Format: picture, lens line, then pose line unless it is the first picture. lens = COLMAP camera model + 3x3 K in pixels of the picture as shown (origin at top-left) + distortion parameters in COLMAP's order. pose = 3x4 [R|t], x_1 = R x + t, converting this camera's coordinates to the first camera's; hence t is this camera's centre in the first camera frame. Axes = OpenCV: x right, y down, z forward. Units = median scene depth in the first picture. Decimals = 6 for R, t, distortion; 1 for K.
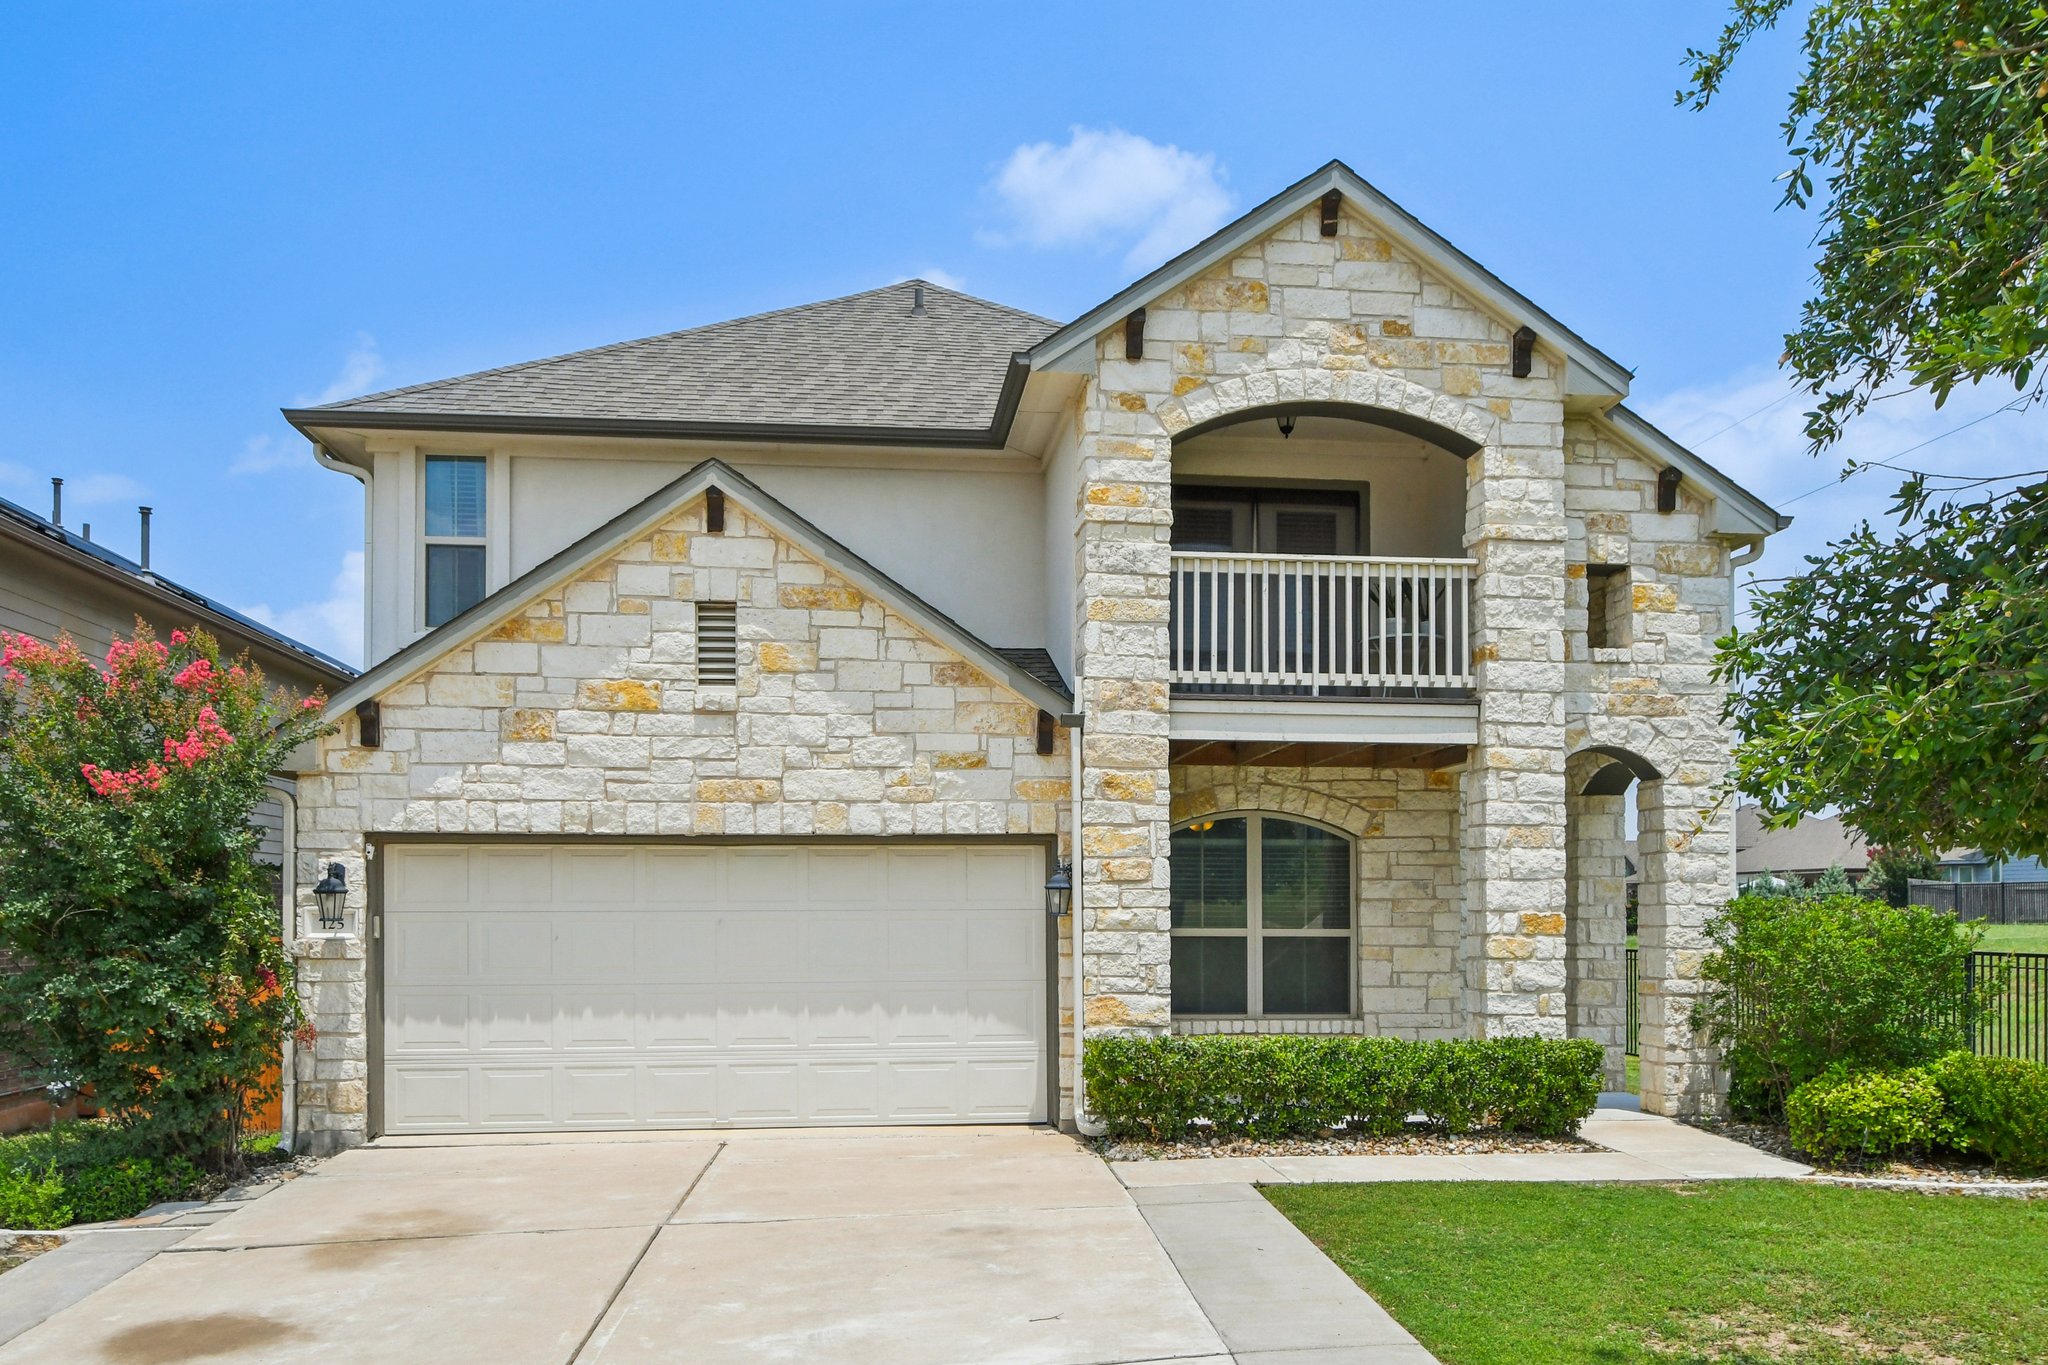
lens RADIAL K [[1506.3, 0, 1022.3], [0, 1506.3, 720.2], [0, 0, 1]] dist [0.008124, -0.000389]
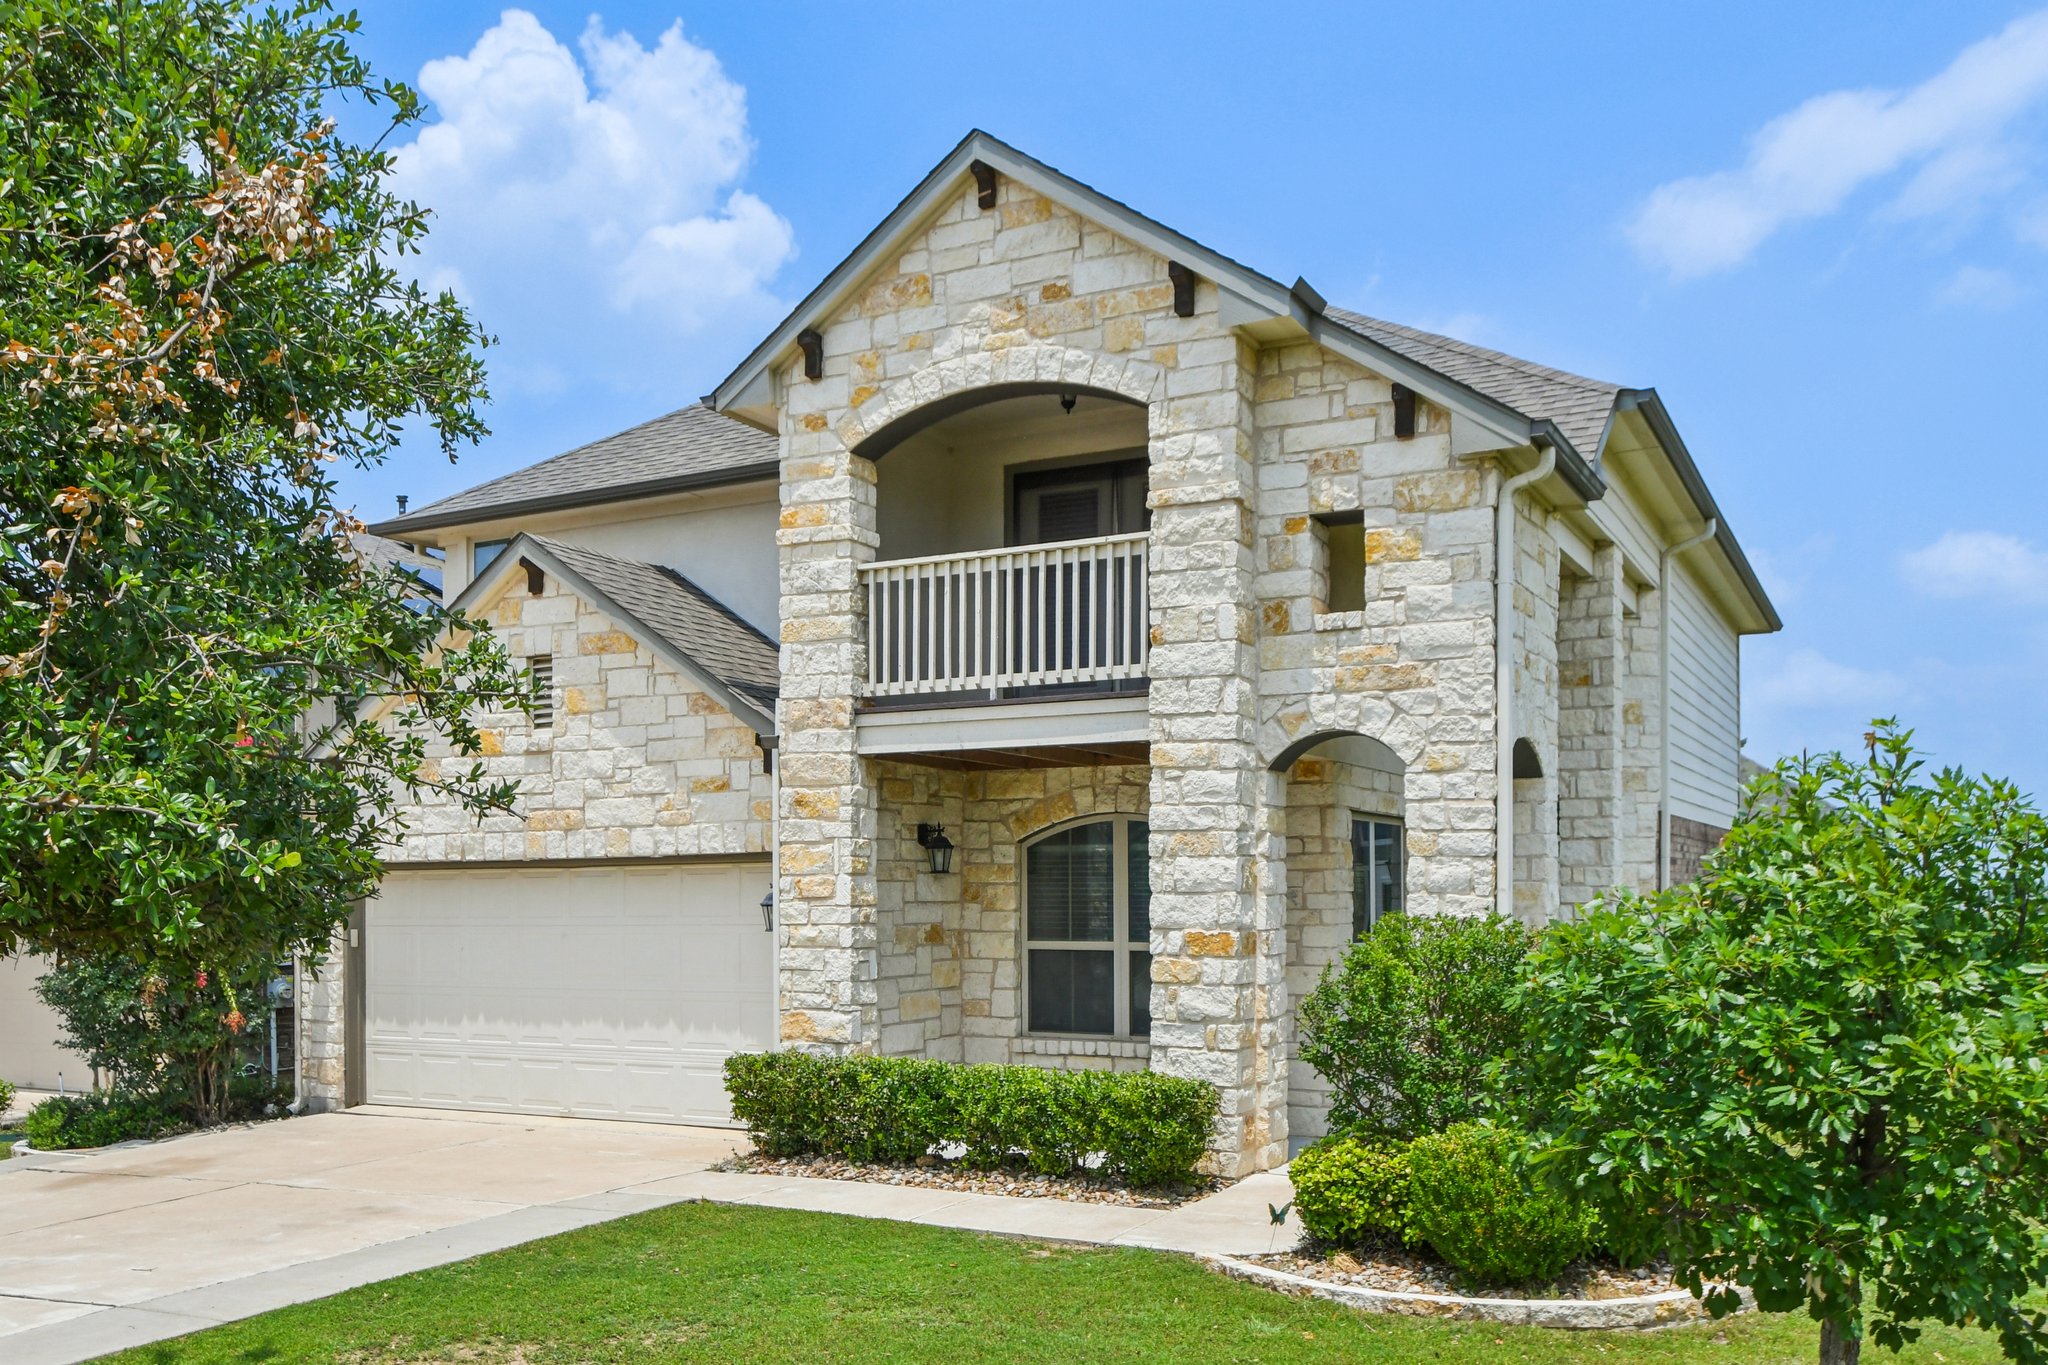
lens RADIAL K [[1665.3, 0, 1024.0], [0, 1665.3, 682.5], [0, 0, 1]] dist [0.031904, -0.067699]
pose [[0.832879, -0.075779, -0.548243, 0.782178], [0.075604, 0.996874, -0.022933, -0.001217], [0.548268, -0.022349, 0.836004, 0.138956]]
